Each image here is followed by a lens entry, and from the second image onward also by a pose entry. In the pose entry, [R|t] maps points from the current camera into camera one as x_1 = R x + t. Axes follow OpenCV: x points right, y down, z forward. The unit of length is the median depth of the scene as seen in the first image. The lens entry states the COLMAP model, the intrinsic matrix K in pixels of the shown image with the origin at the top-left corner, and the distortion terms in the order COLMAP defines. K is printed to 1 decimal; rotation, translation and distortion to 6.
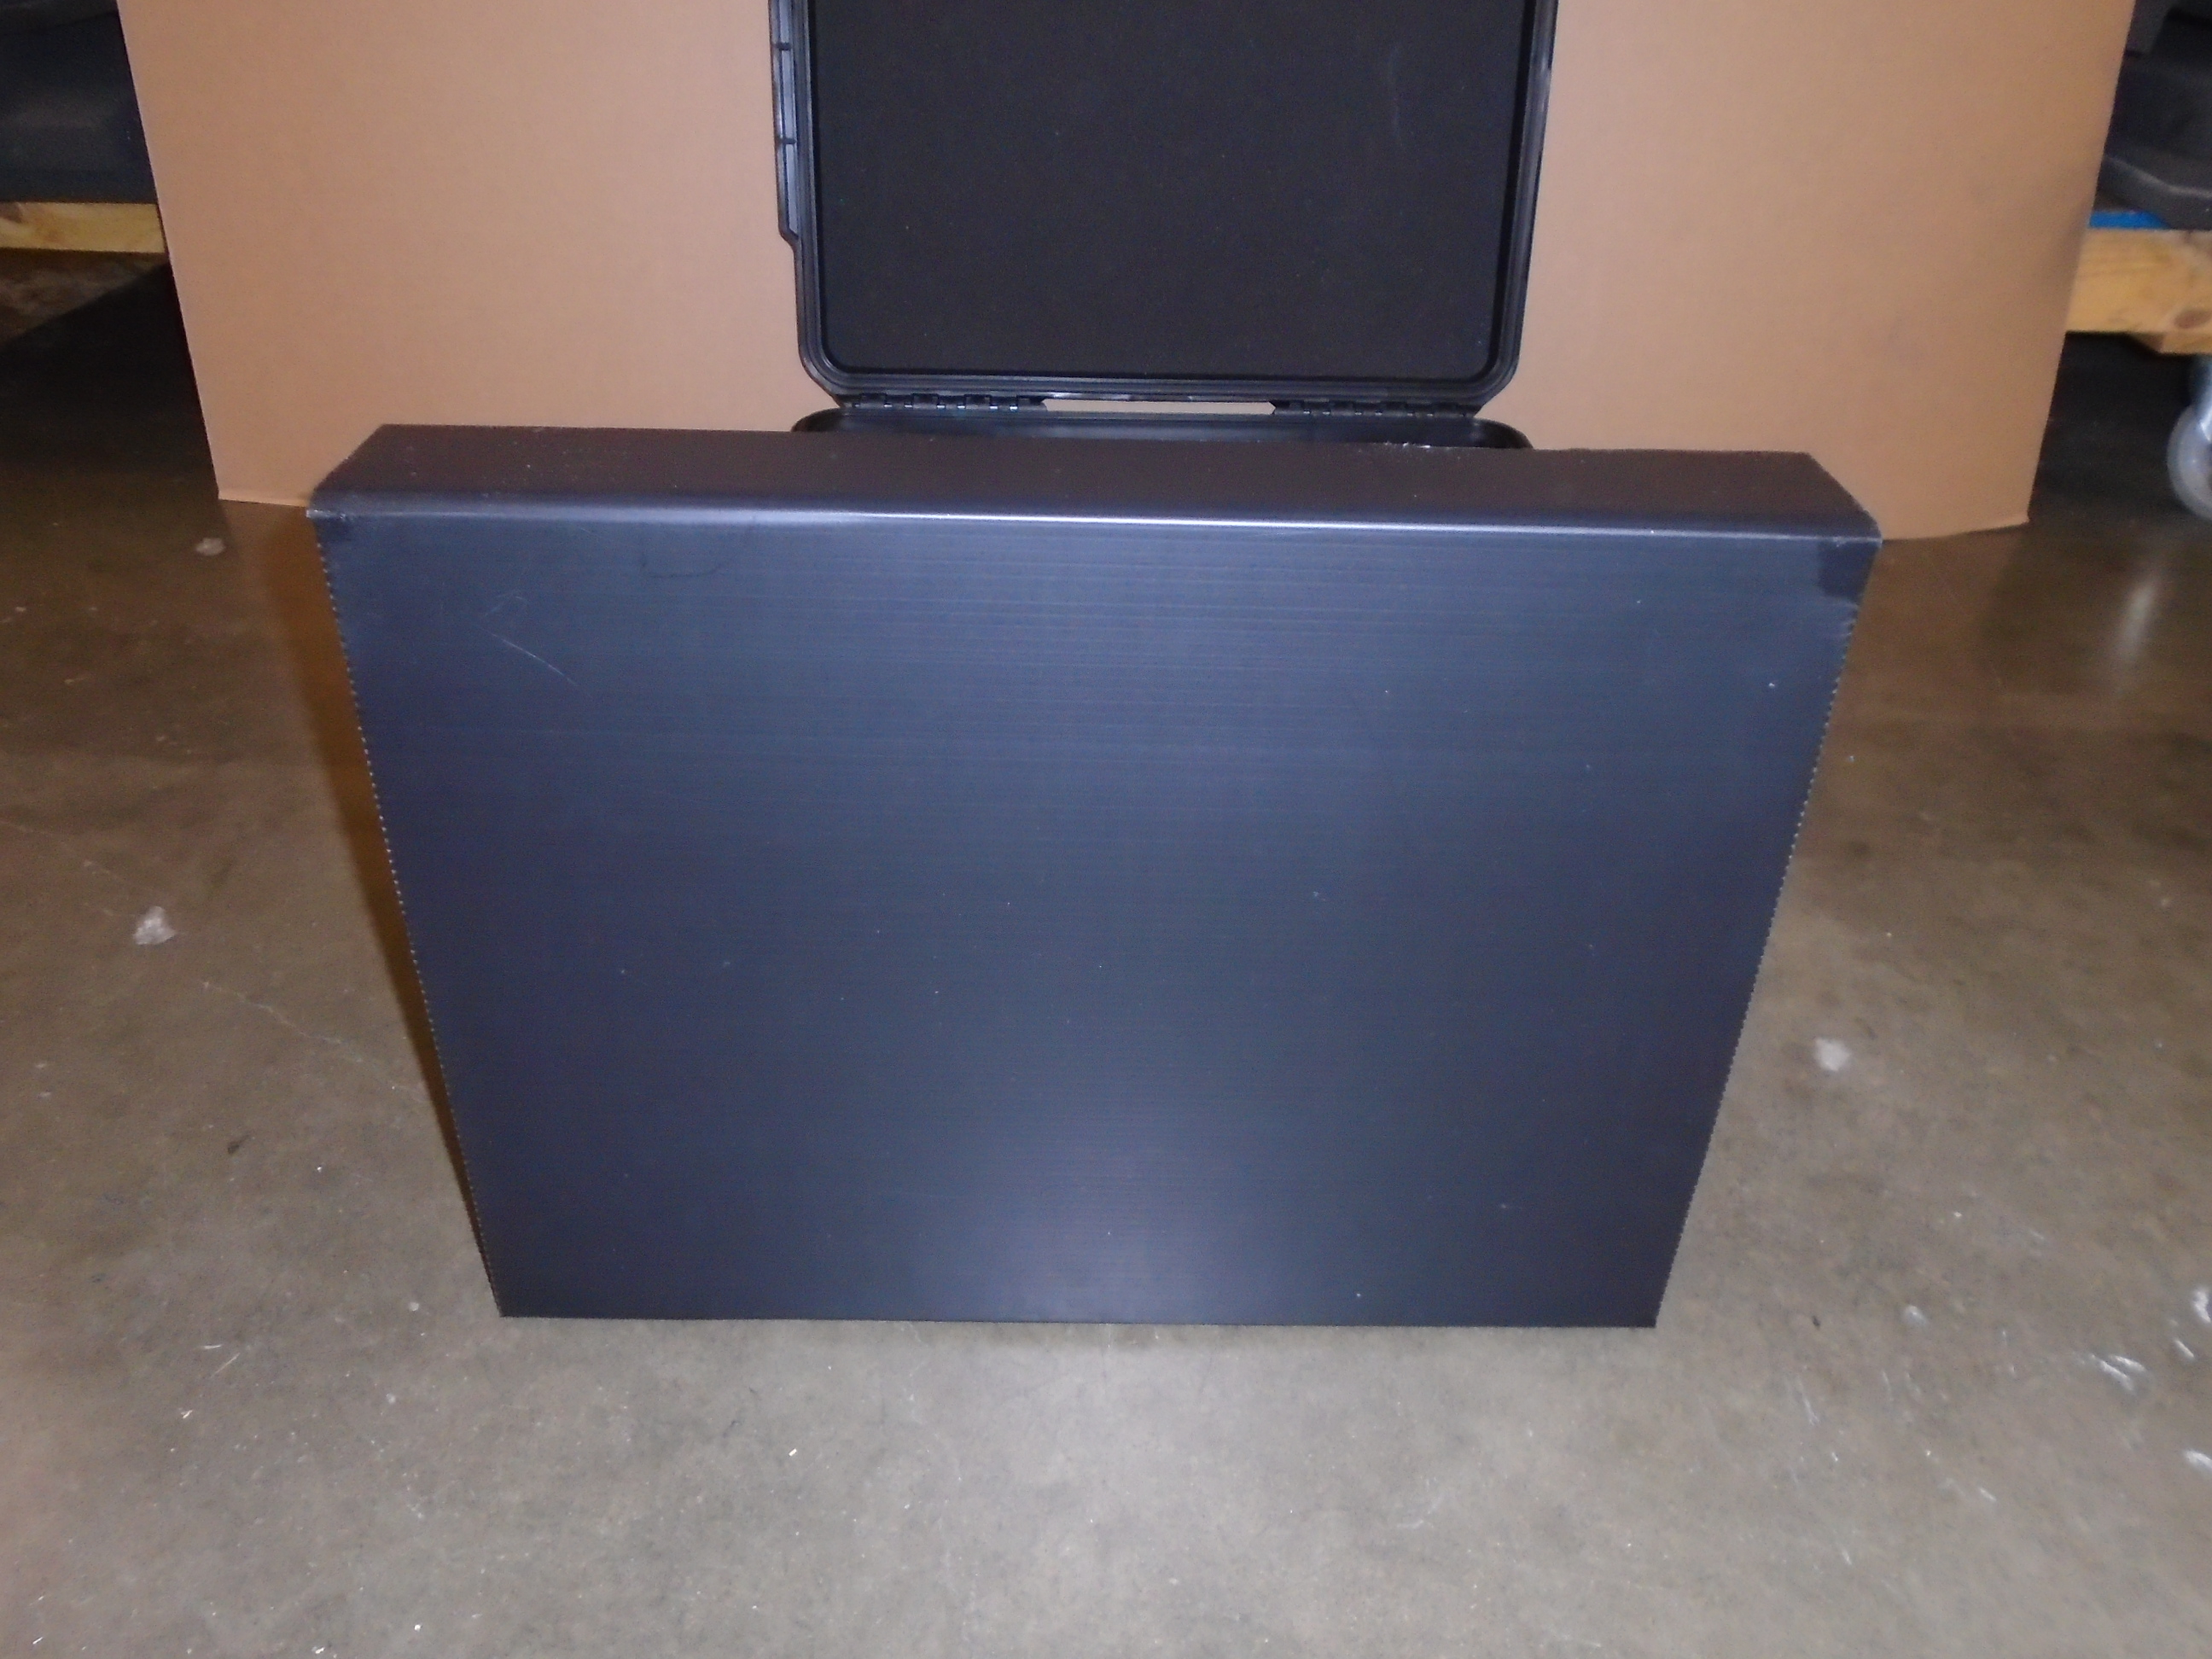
lens RADIAL K [[1697.7, 0, 1103.4], [0, 1697.7, 829.7], [0, 0, 1]] dist [-0.001402, -0.005945]
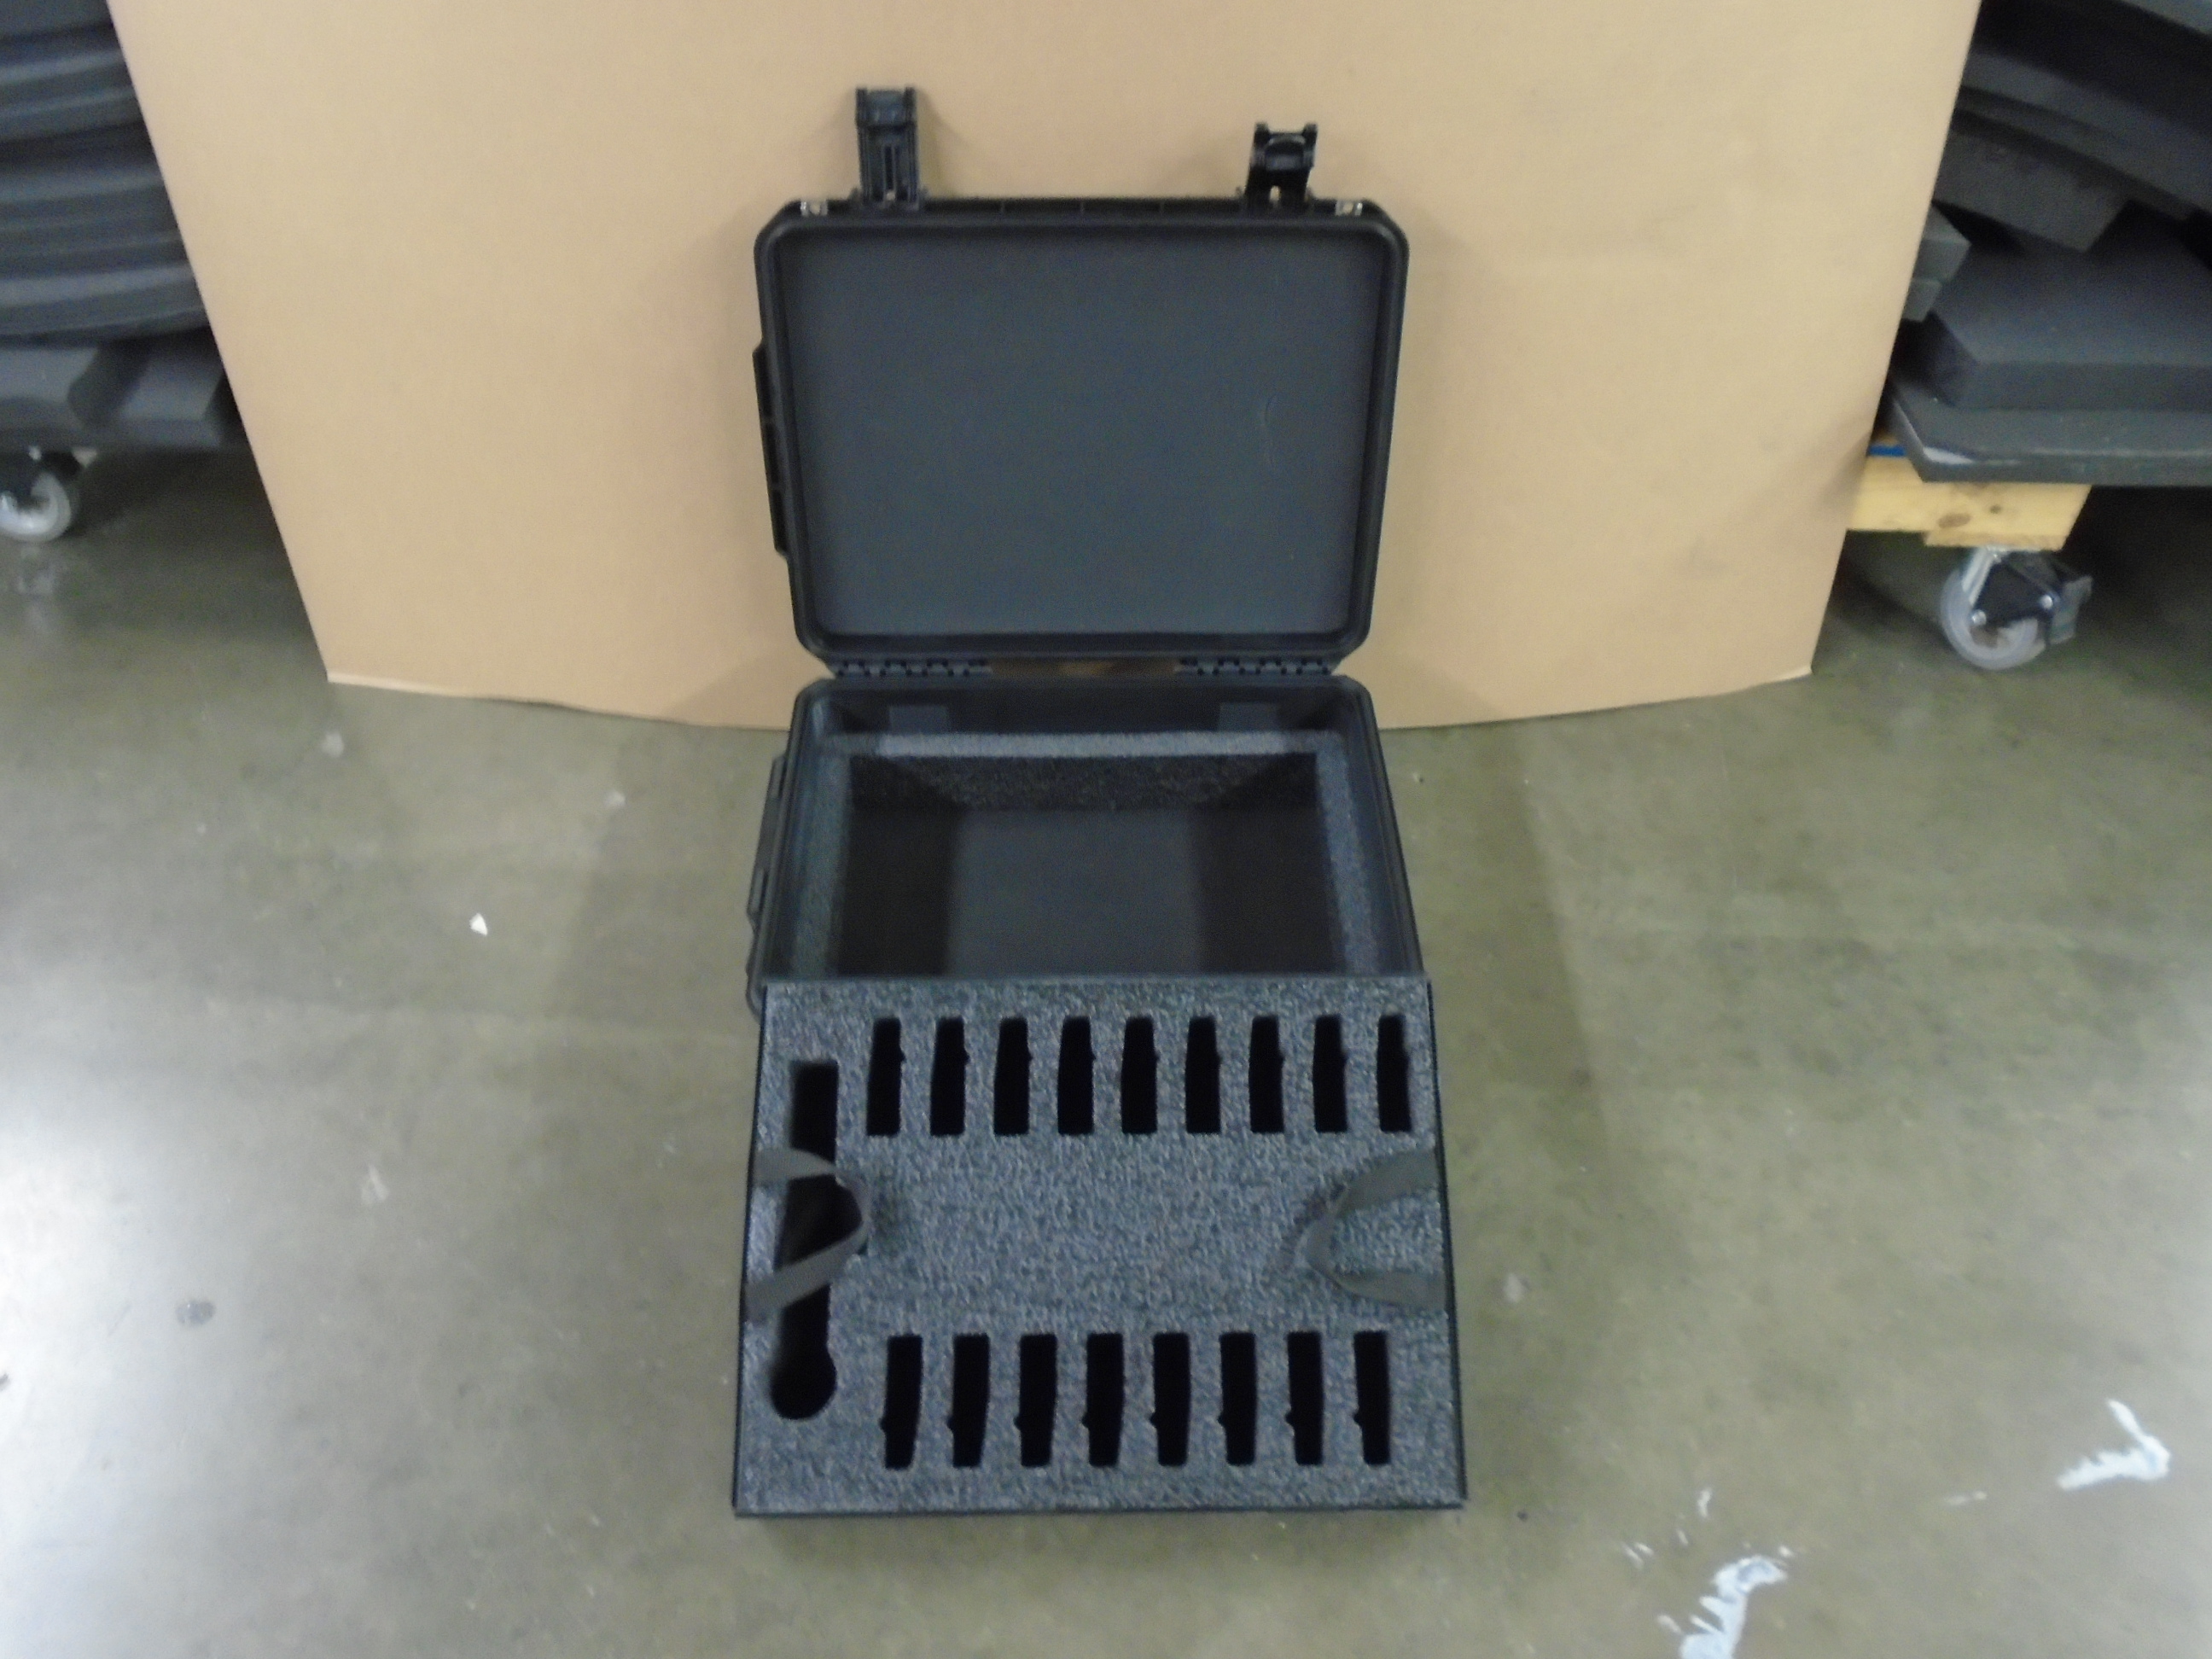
lens RADIAL K [[1697.7, 0, 1101.9], [0, 1697.7, 827.0], [0, 0, 1]] dist [-0.001402, -0.005945]
pose [[0.999864, -0.009993, -0.013082, 0.090590], [0.012630, 0.975361, 0.220254, -0.594644], [0.010559, -0.220389, 0.975355, -0.363428]]
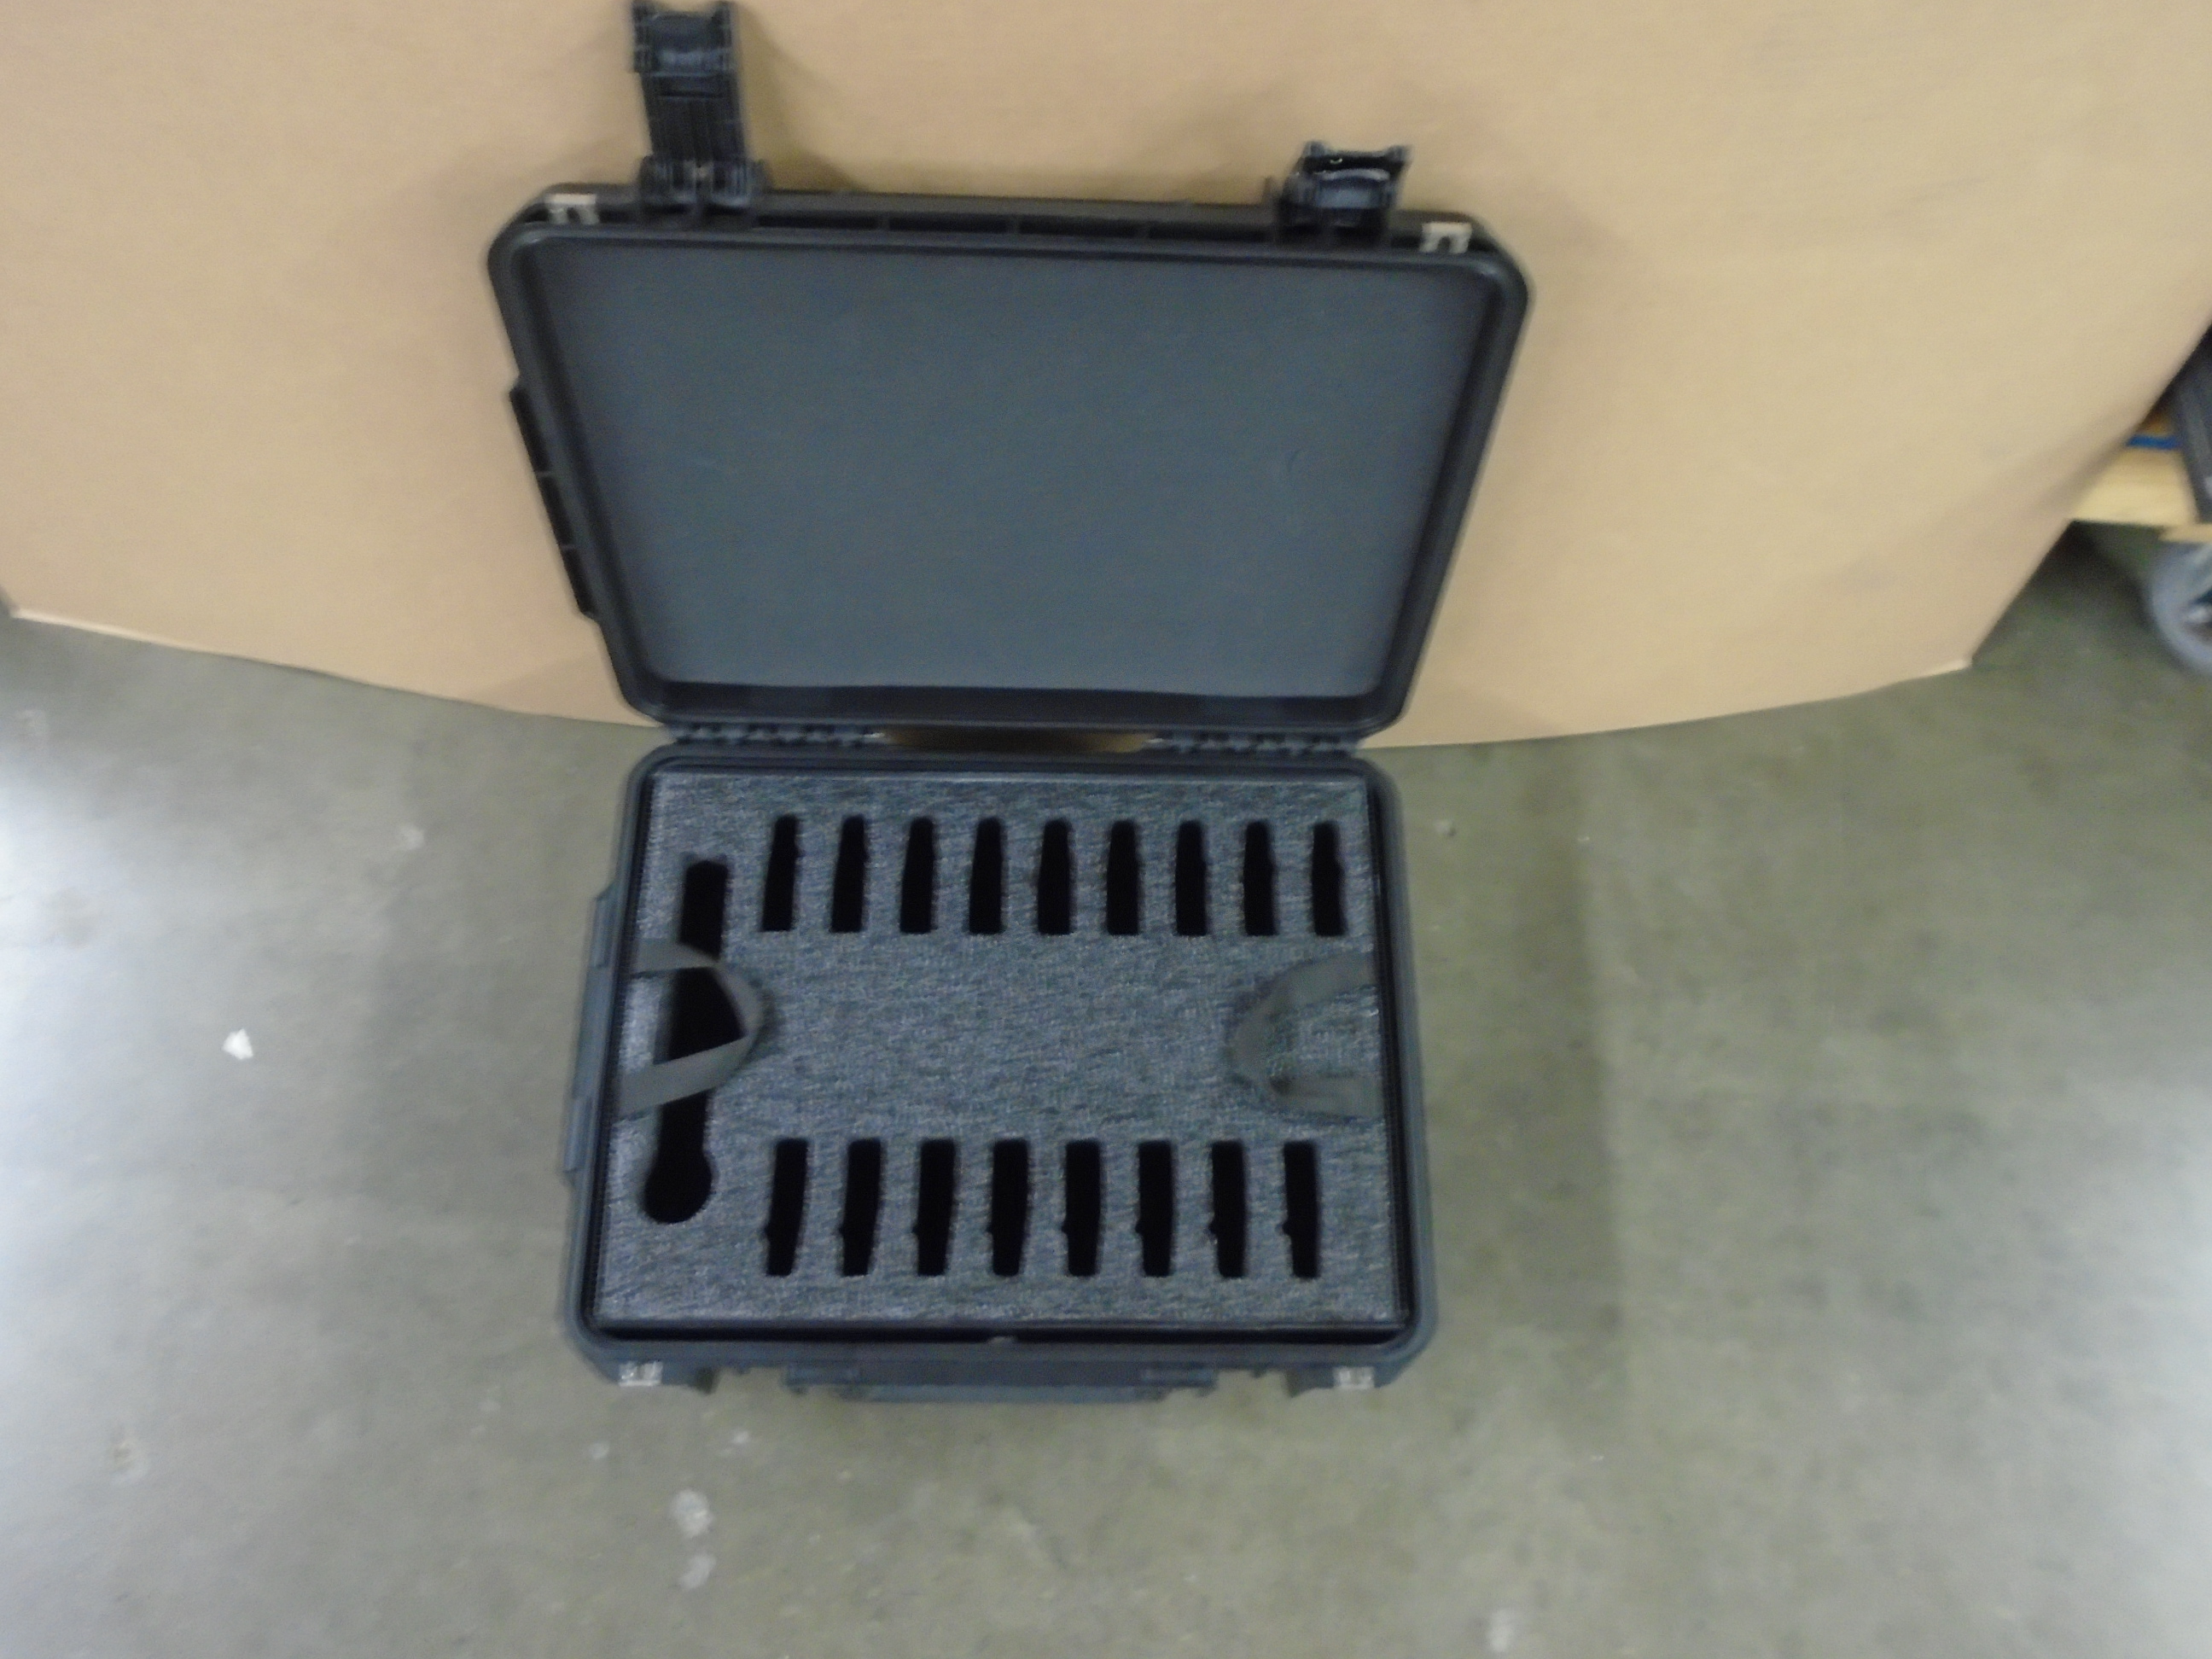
lens RADIAL K [[1697.7, 0, 1098.6], [0, 1697.7, 831.7], [0, 0, 1]] dist [-0.001402, -0.005945]
pose [[0.999659, 0.024782, 0.008207, 0.105441], [-0.025108, 0.826641, 0.562170, -1.060322], [0.007147, -0.562184, 0.826981, 0.295375]]
